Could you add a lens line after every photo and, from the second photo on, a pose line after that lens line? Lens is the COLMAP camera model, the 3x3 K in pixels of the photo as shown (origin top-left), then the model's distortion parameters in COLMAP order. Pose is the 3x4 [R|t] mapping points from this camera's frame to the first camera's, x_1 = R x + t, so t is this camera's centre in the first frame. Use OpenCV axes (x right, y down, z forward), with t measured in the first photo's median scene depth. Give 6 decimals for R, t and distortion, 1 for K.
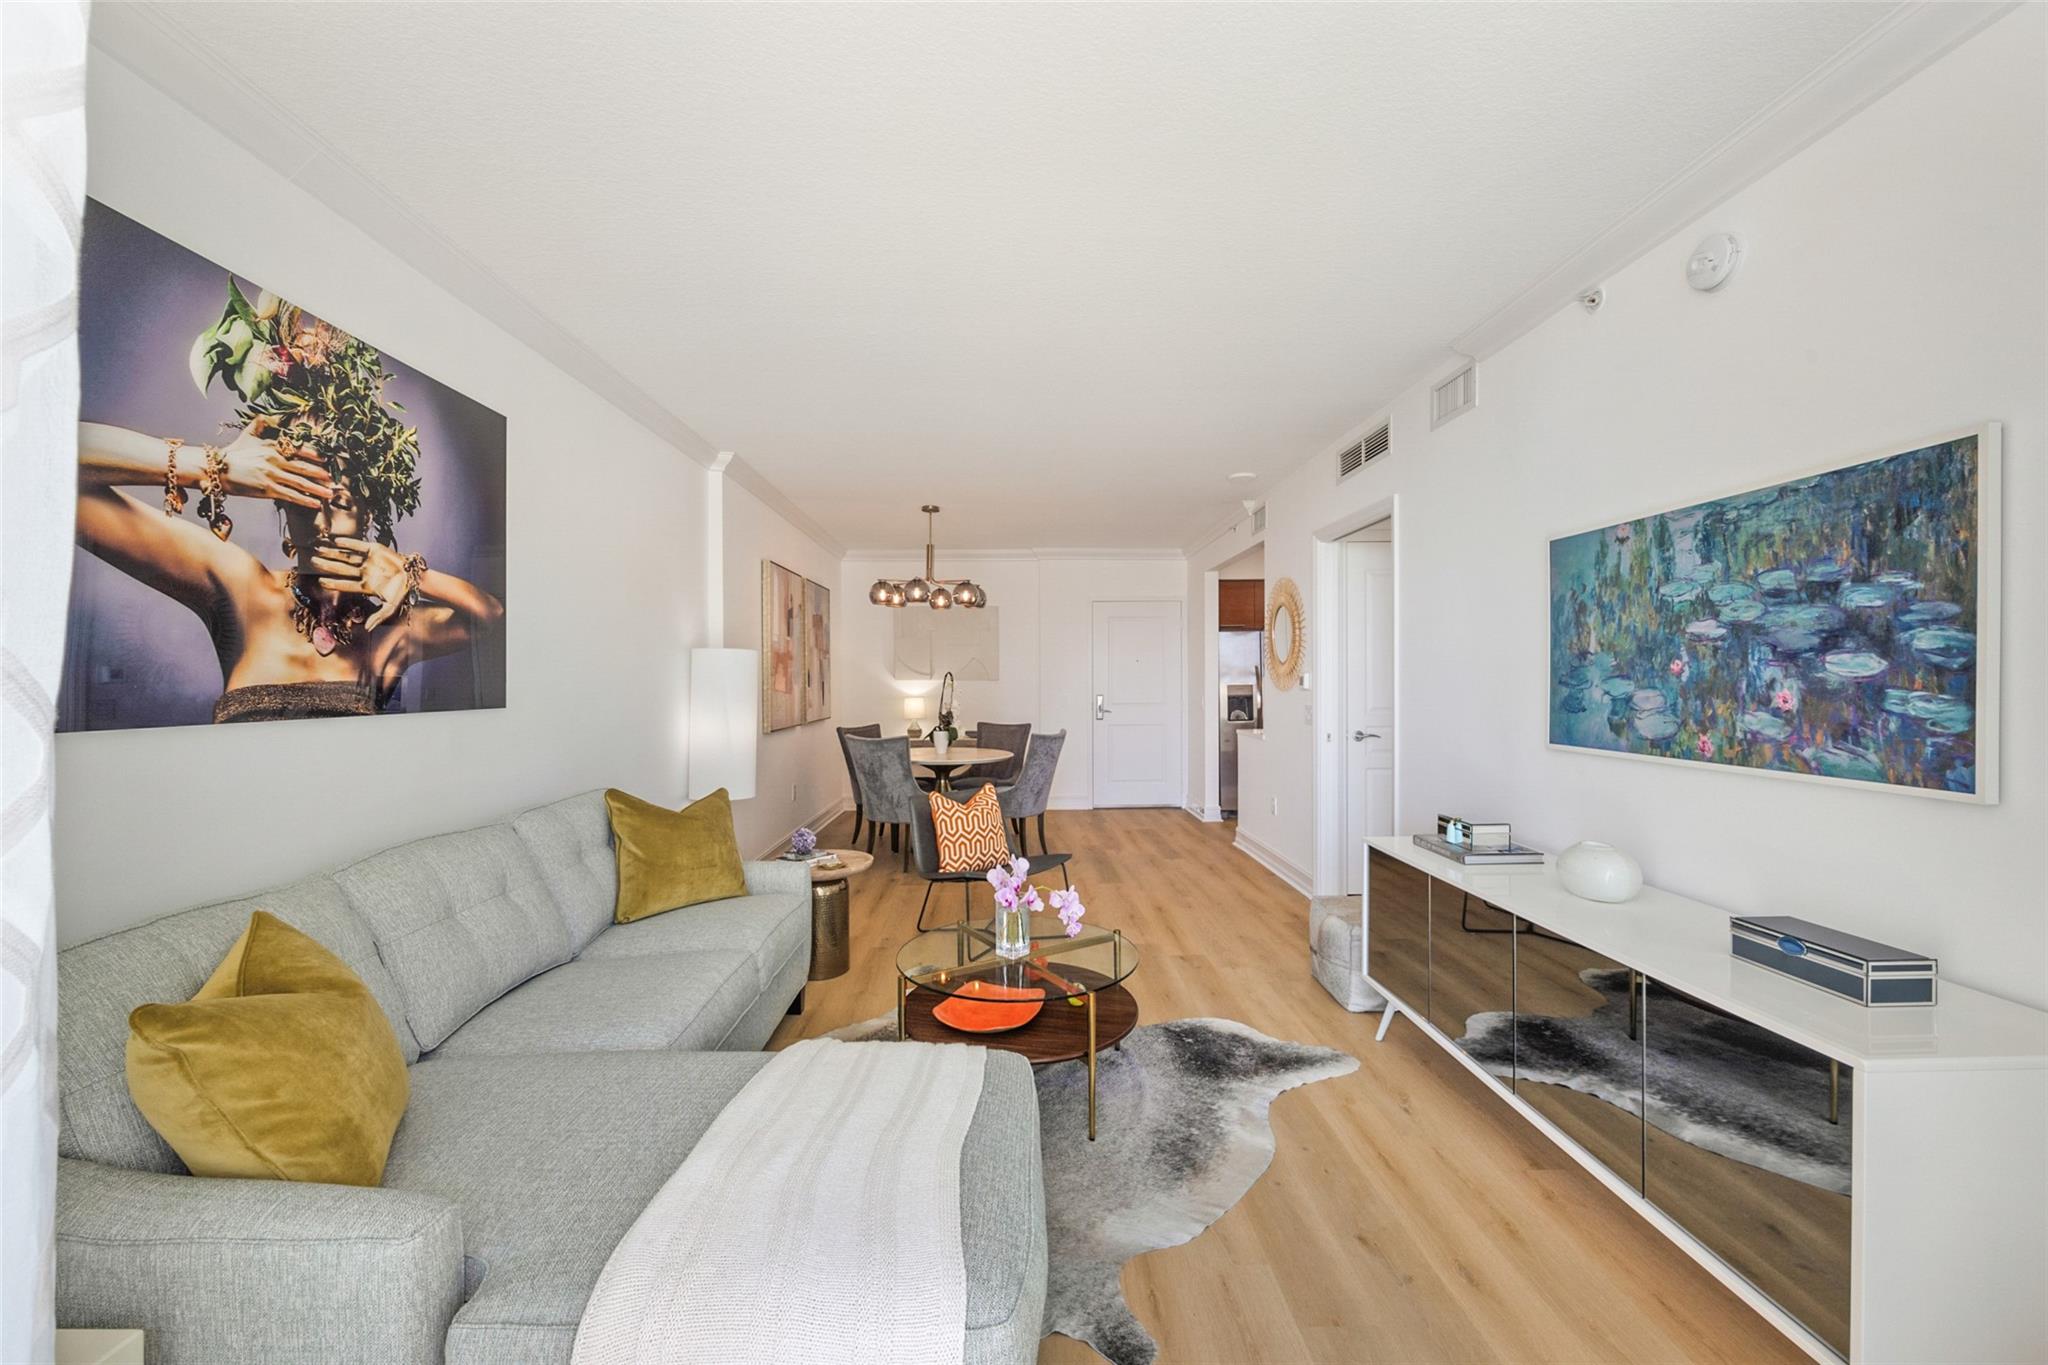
lens RADIAL K [[845.8, 0, 1024.0], [0, 845.8, 682.5], [0, 0, 1]] dist [0.007841, 0.000221]
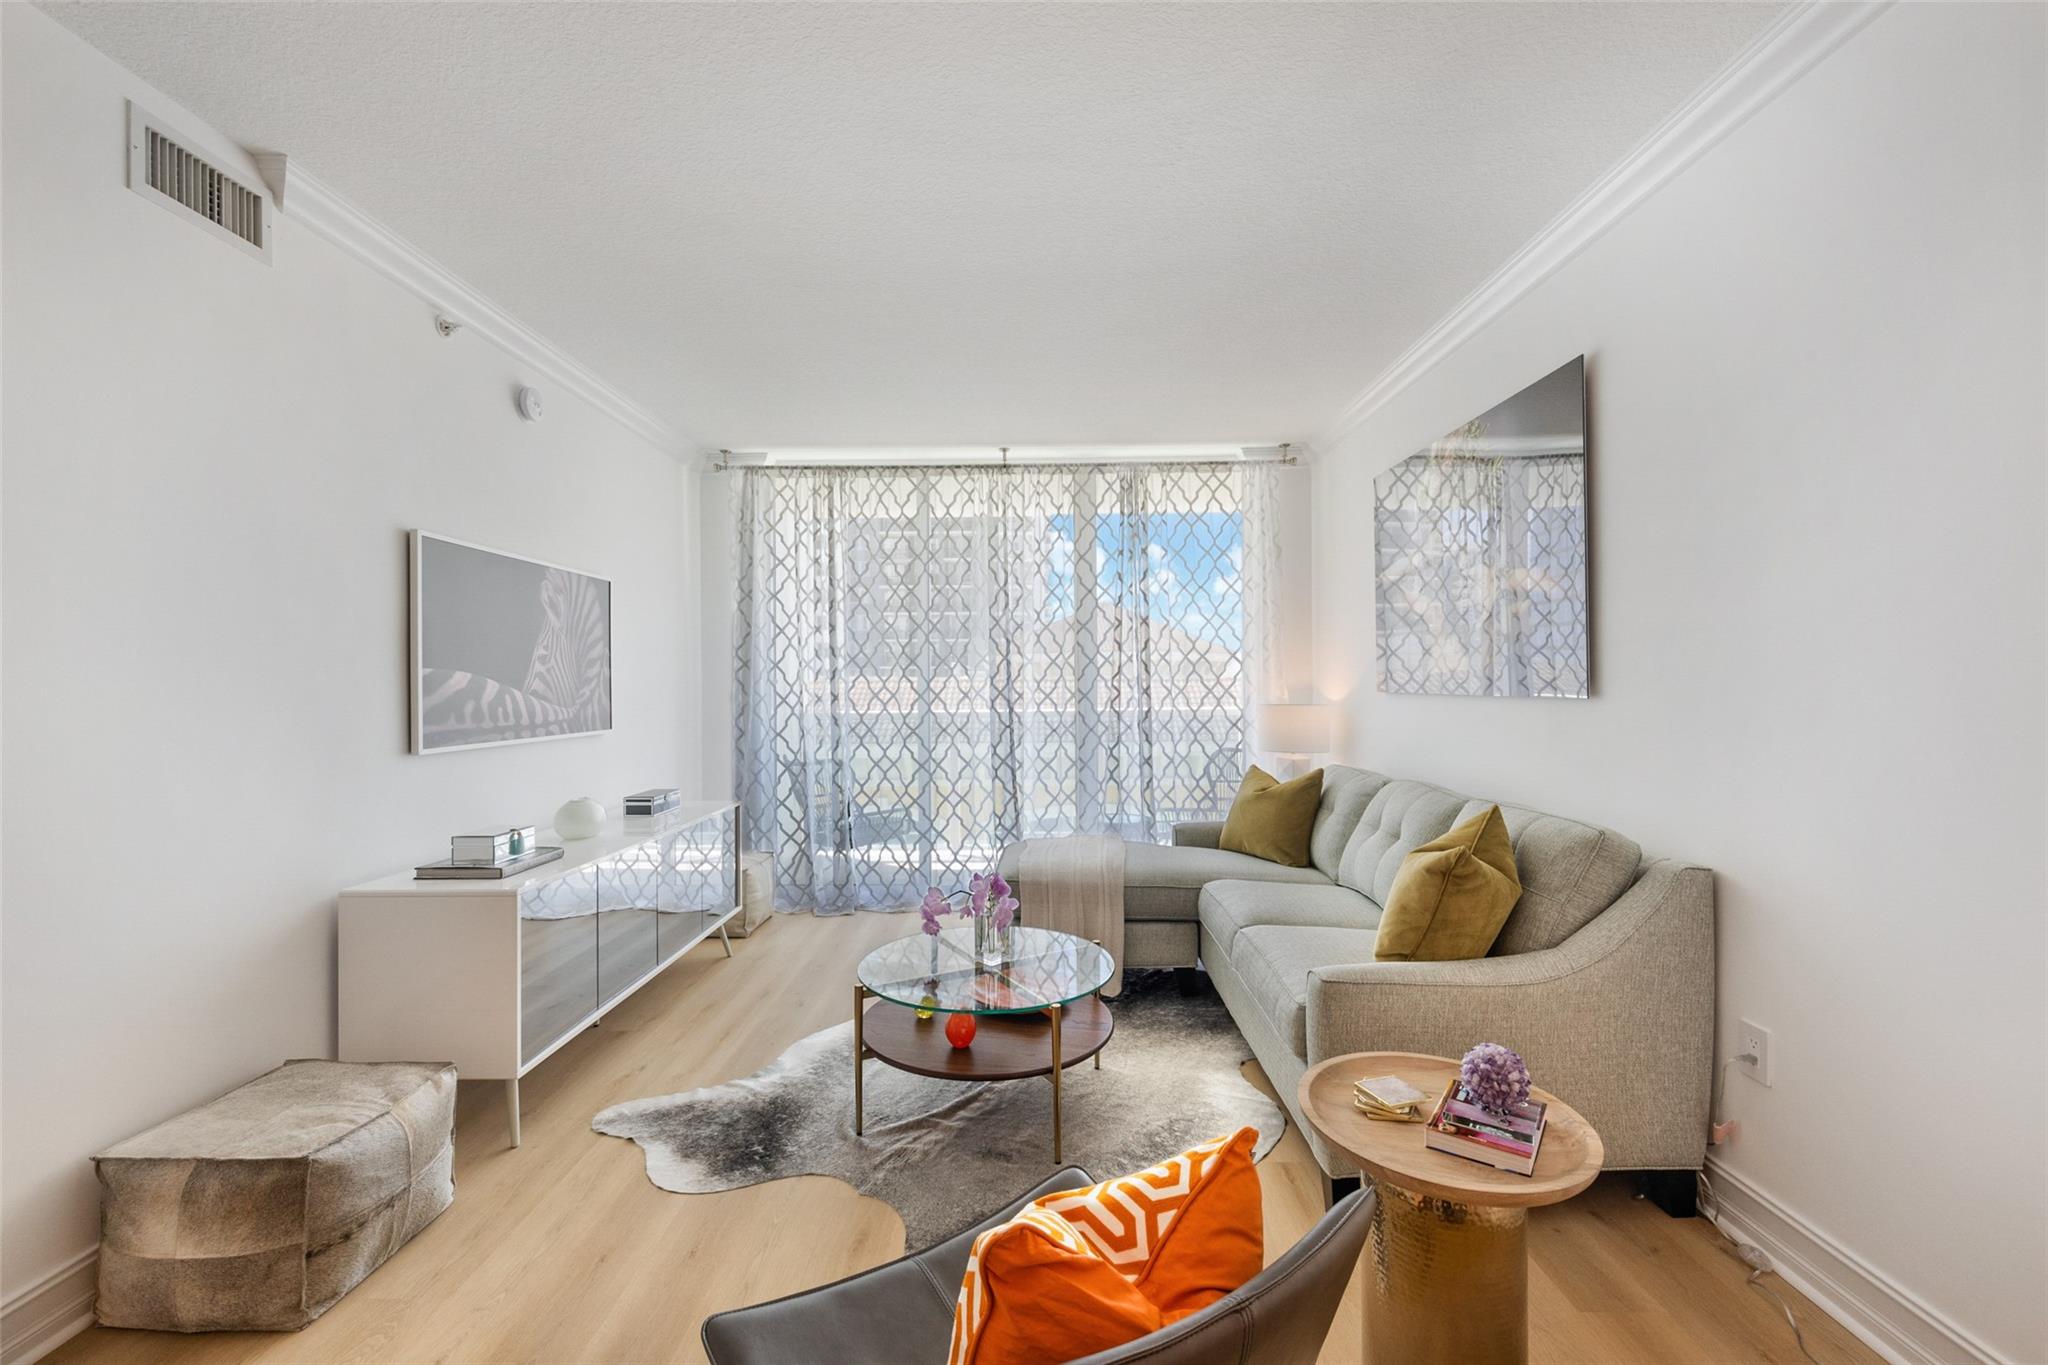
lens RADIAL K [[872.7, 0, 1024.1], [0, 872.7, 690.3], [0, 0, 1]] dist [-0.003297, -0.000406]
pose [[-0.999317, 0.012792, 0.034677, -0.109019], [0.013186, 0.999851, 0.011155, 0.007444], [-0.034529, 0.011605, -0.999336, 2.454366]]
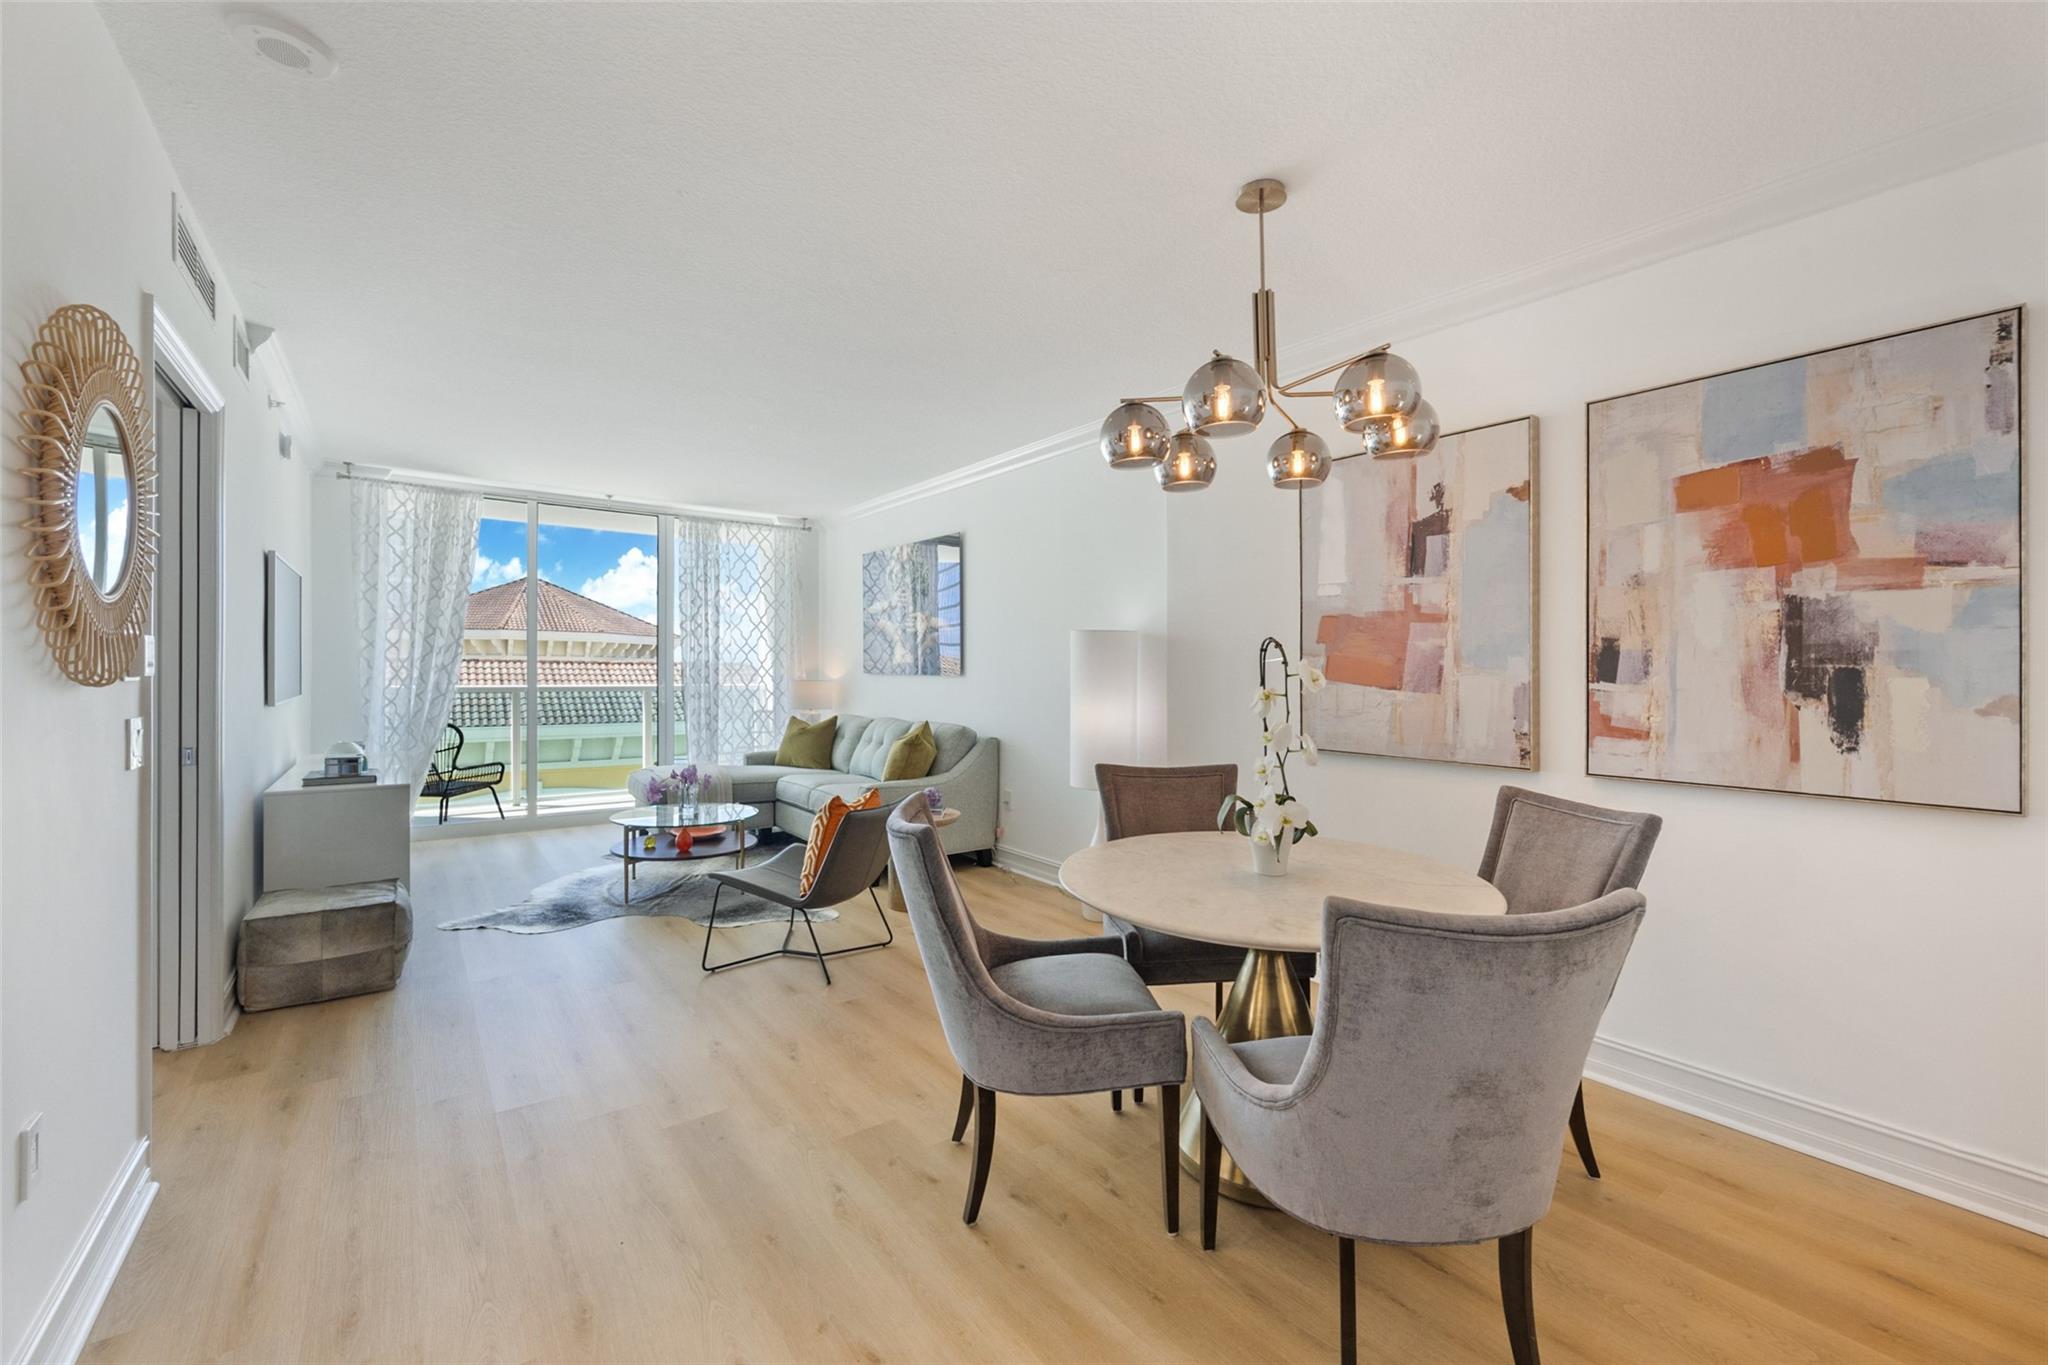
lens RADIAL K [[825.8, 0, 1076.3], [0, 825.8, 679.6], [0, 0, 1]] dist [0.000373, 0.000022]
pose [[-0.787812, 0.003580, -0.615905, 0.500383], [-0.010451, 0.999761, 0.019180, -0.003088], [0.615827, 0.021547, -0.787587, 3.545926]]
